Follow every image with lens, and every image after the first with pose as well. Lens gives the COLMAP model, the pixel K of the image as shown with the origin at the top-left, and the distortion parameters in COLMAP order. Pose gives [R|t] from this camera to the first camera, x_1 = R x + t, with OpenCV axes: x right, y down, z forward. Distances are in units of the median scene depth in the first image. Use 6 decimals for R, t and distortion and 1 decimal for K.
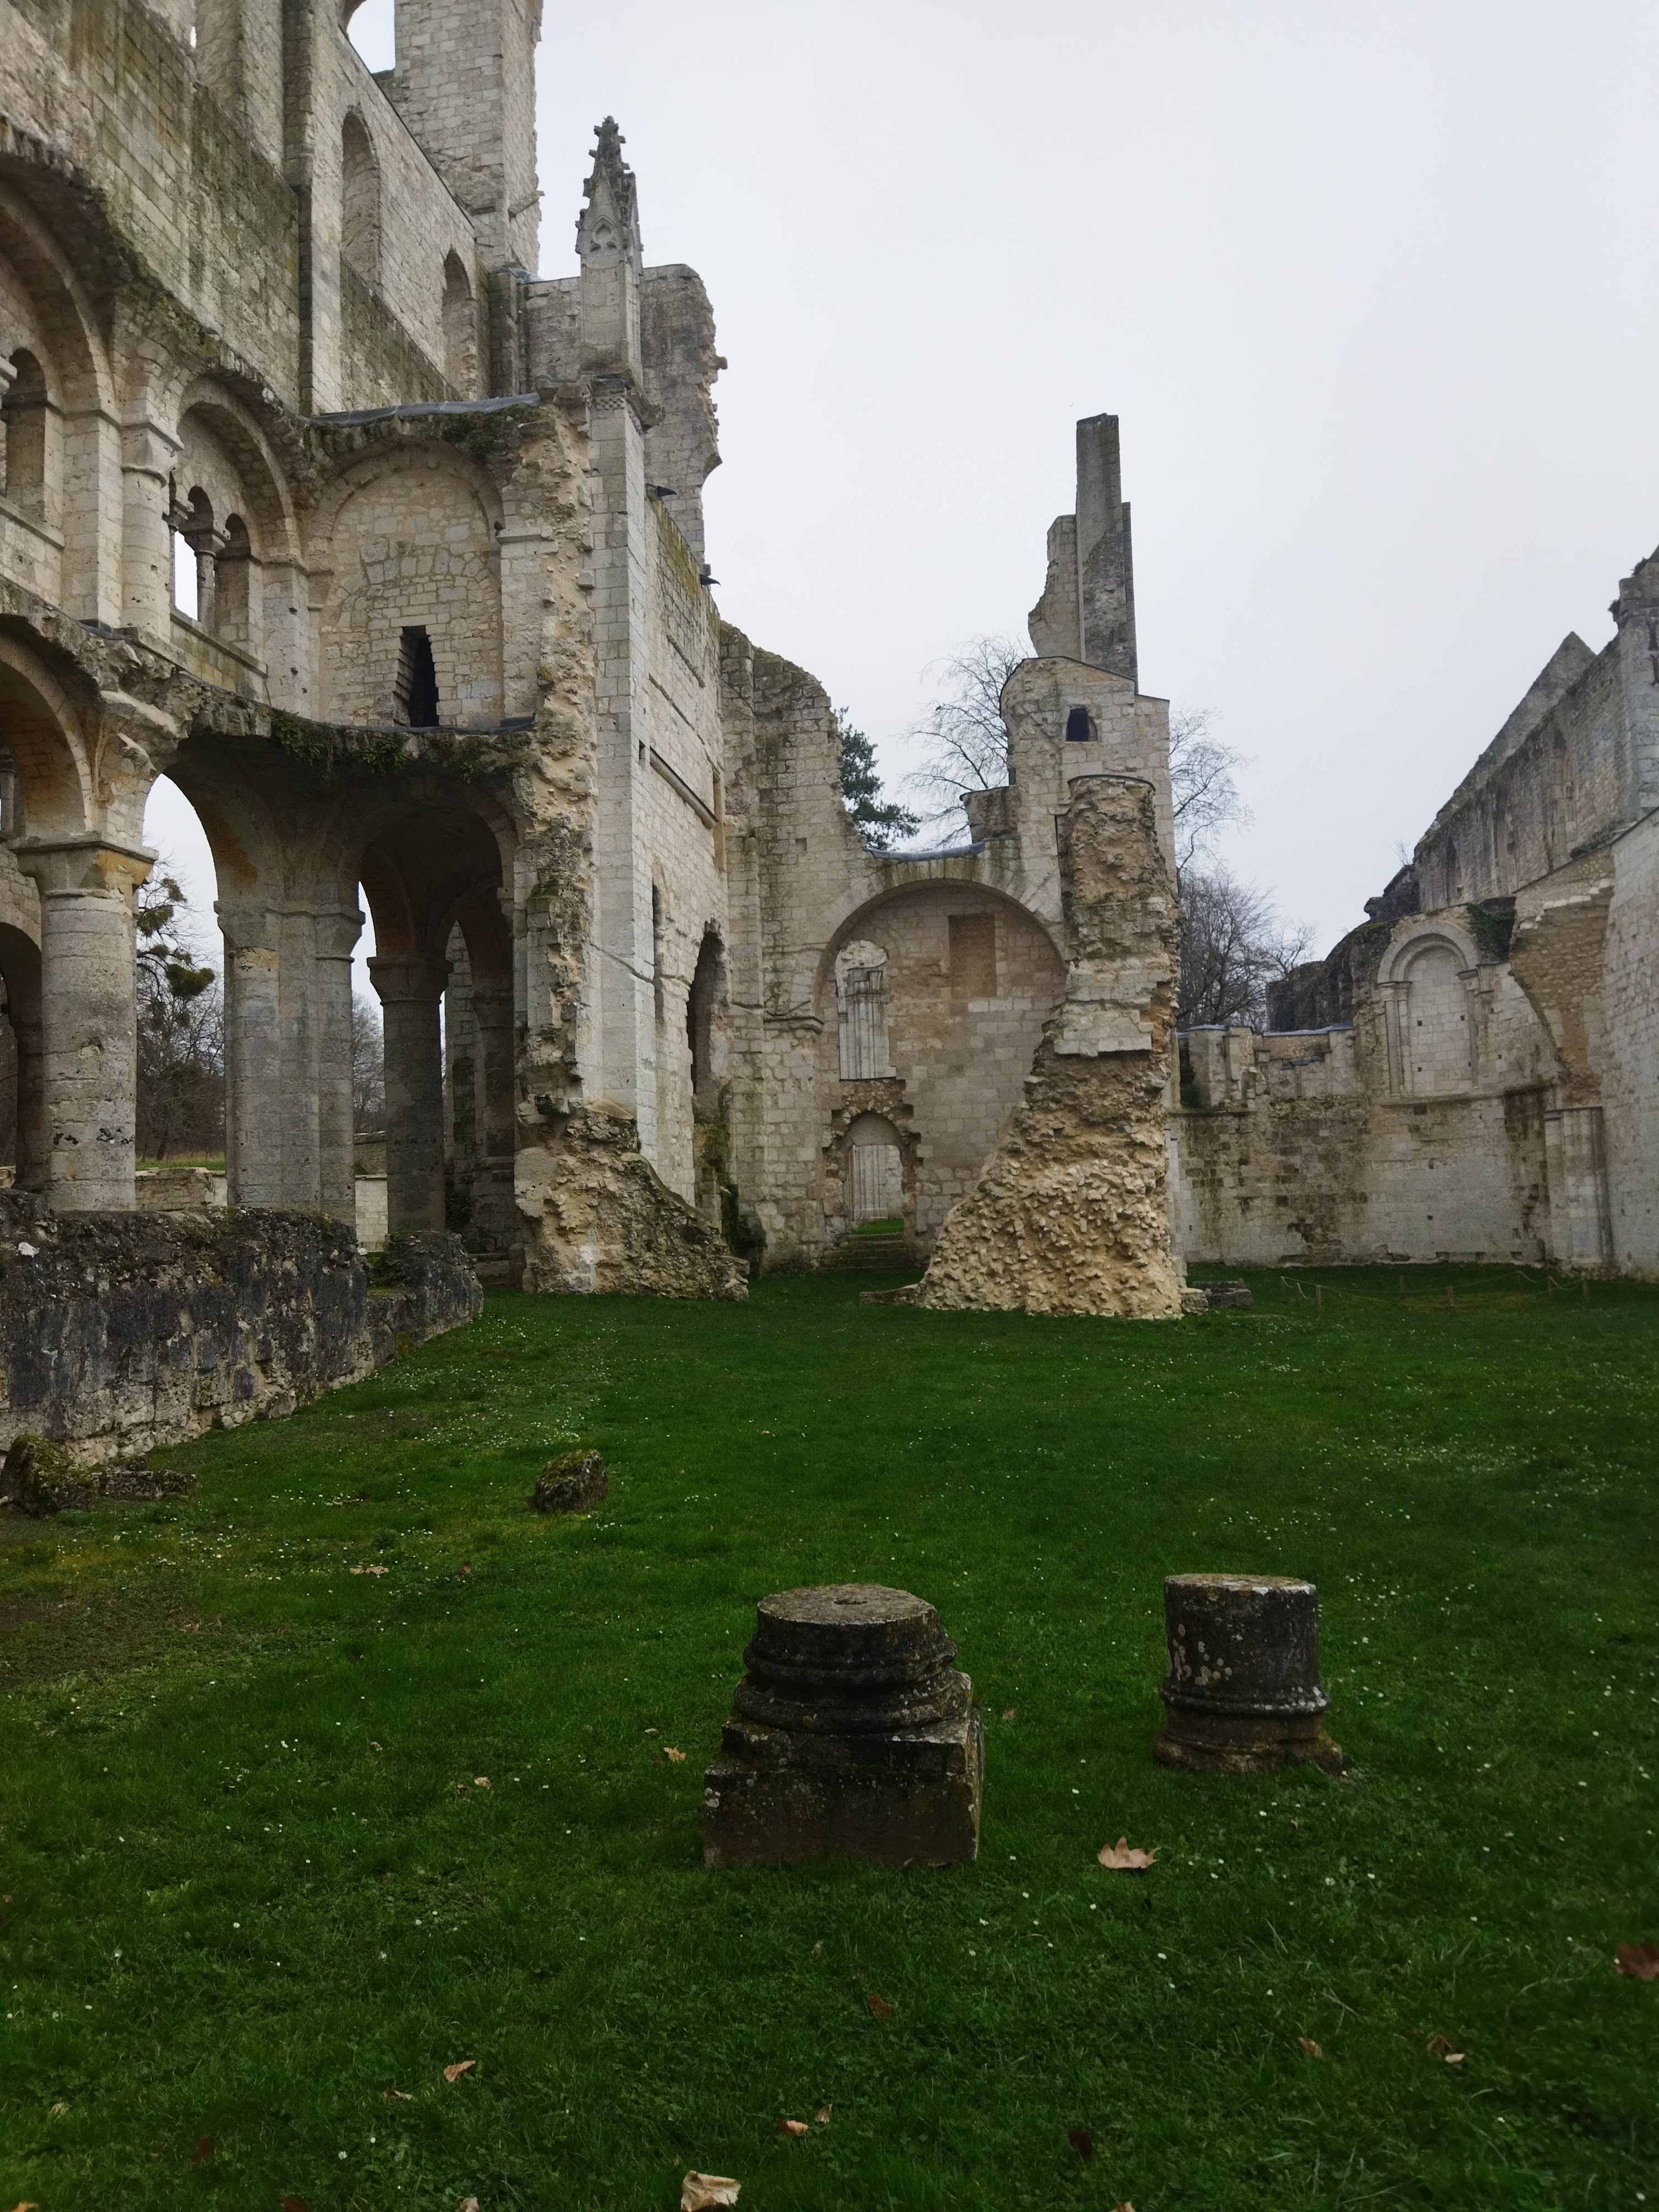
lens RADIAL K [[1658.0, 0, 827.2], [0, 1658.0, 1124.2], [0, 0, 1]] dist [0.106541, -0.179941]
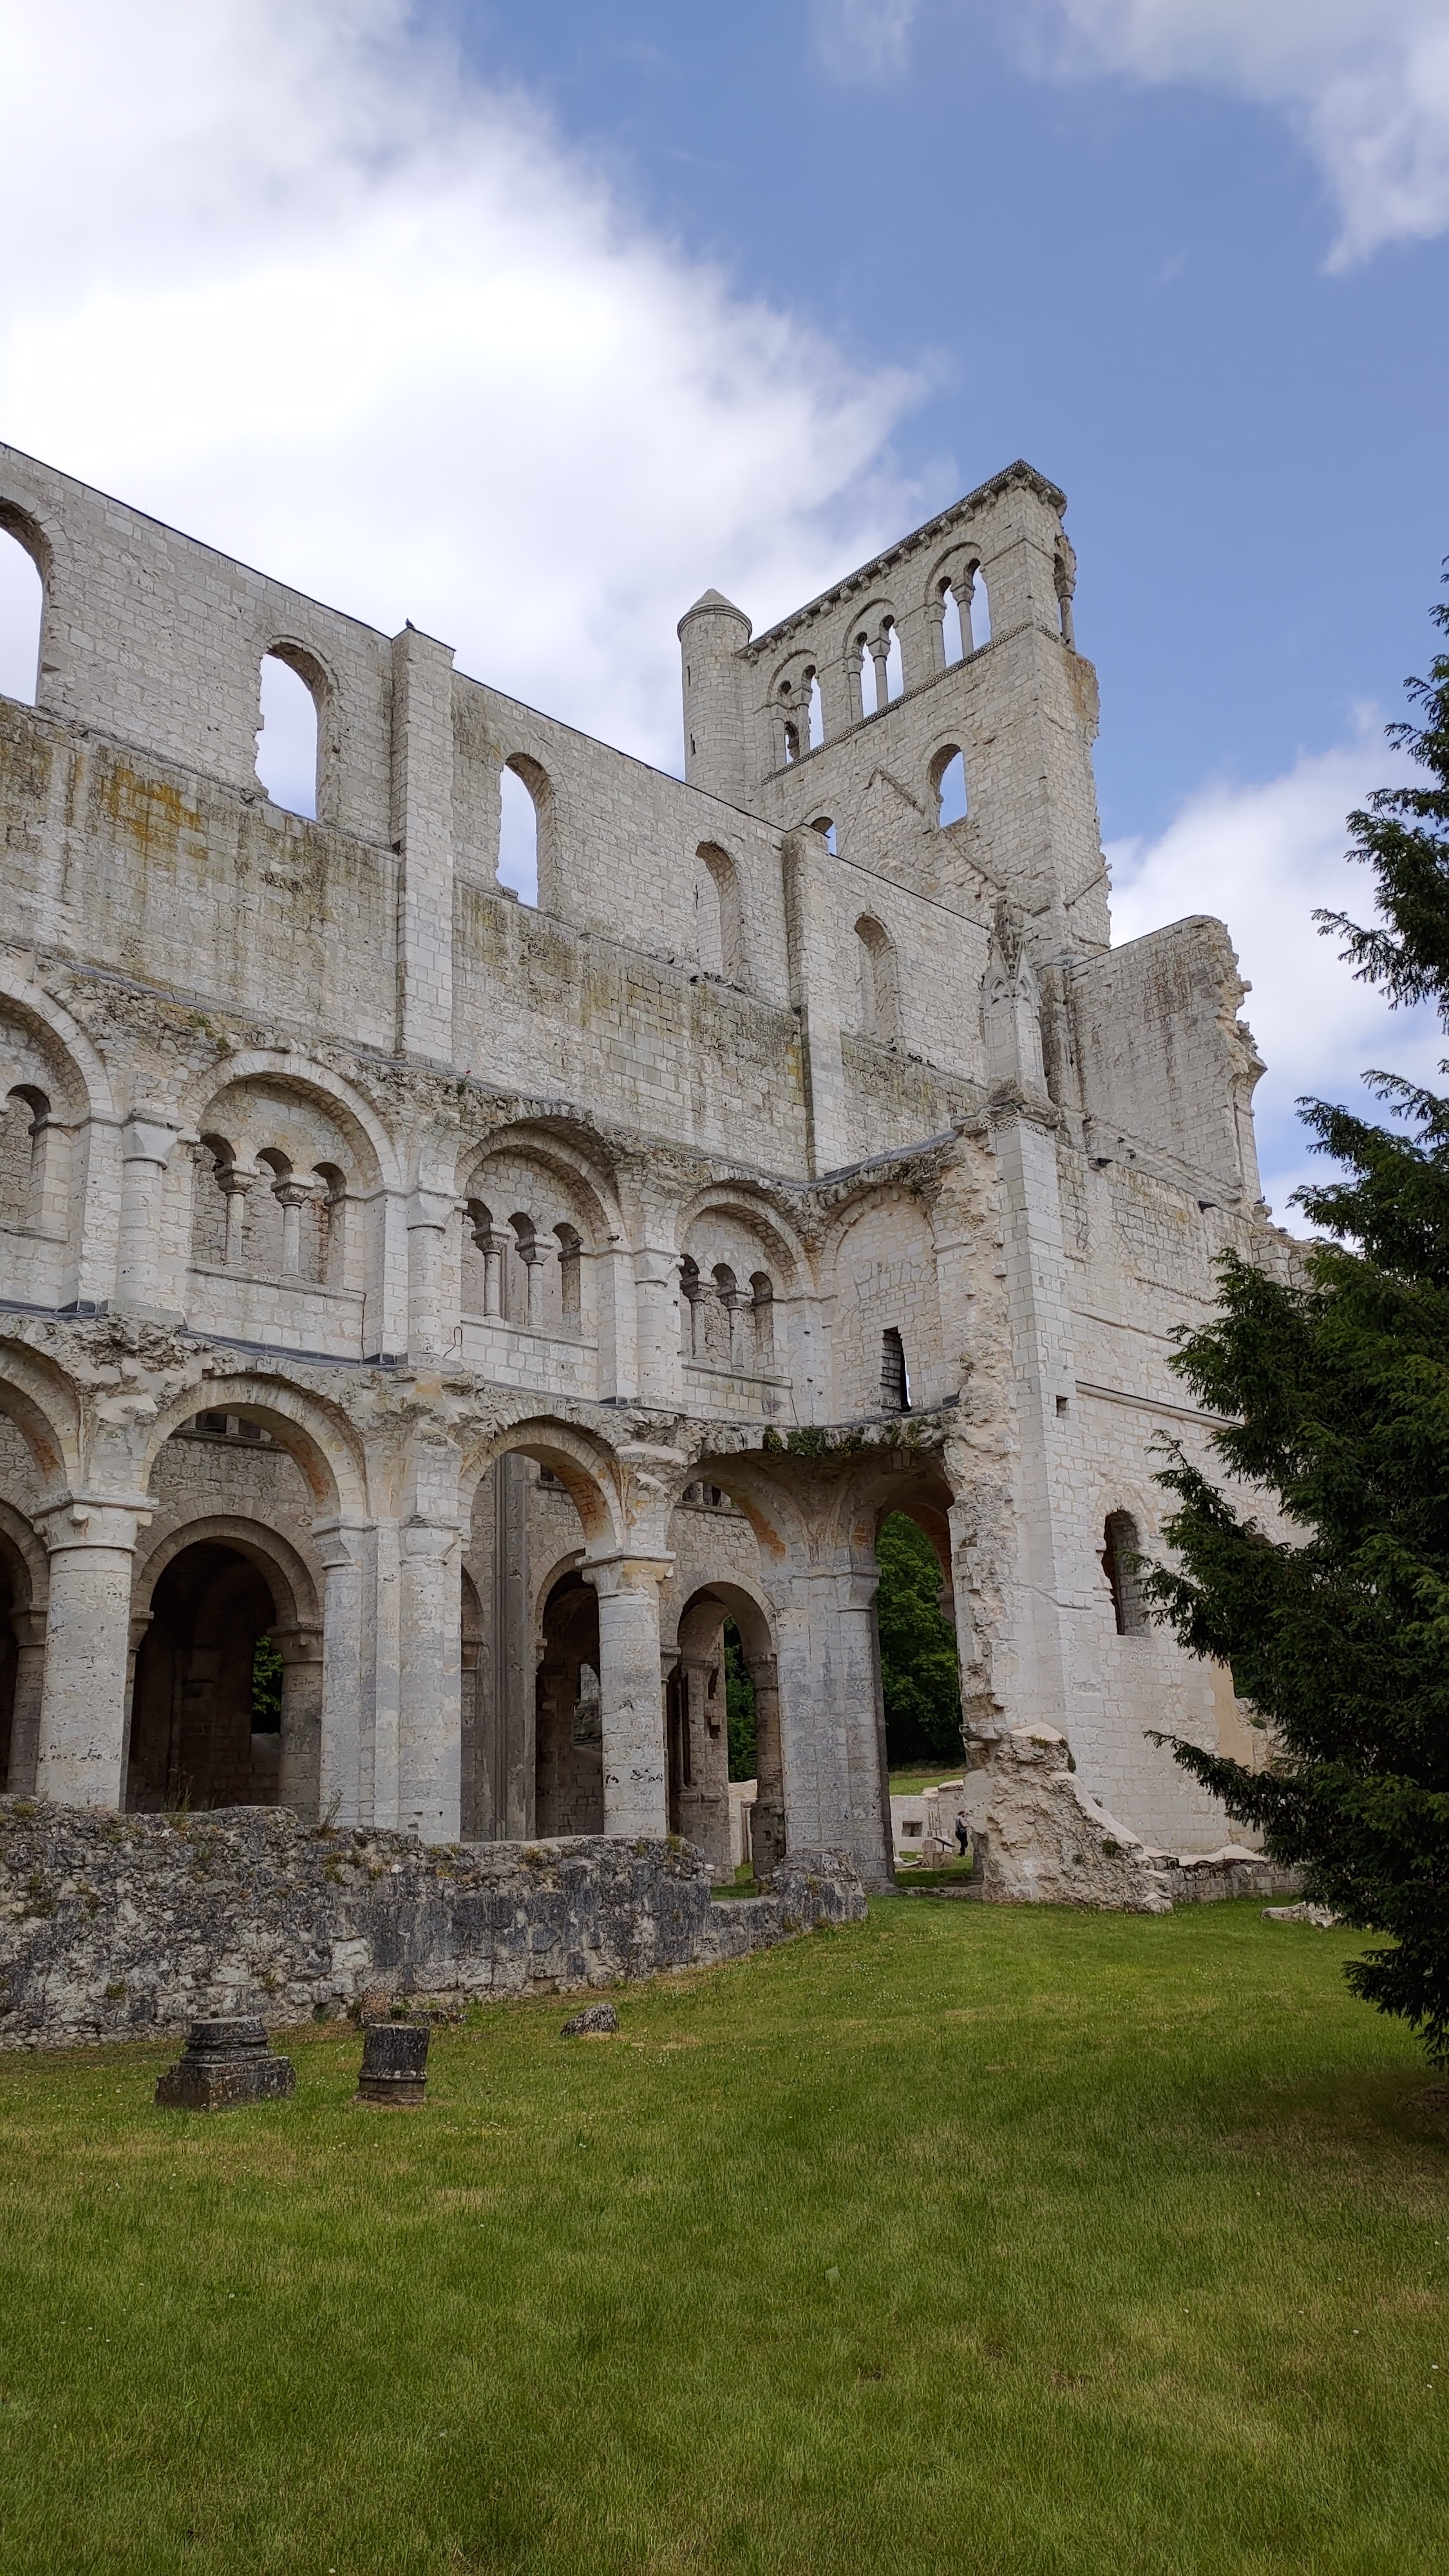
lens RADIAL K [[2039.9, 0, 721.6], [0, 2039.9, 1234.9], [0, 0, 1]] dist [0.004987, 0.000349]
pose [[0.787209, -0.183595, -0.588723, 0.562293], [0.051777, 0.970962, -0.233564, -0.023976], [0.614509, 0.153381, 0.773856, -0.240891]]
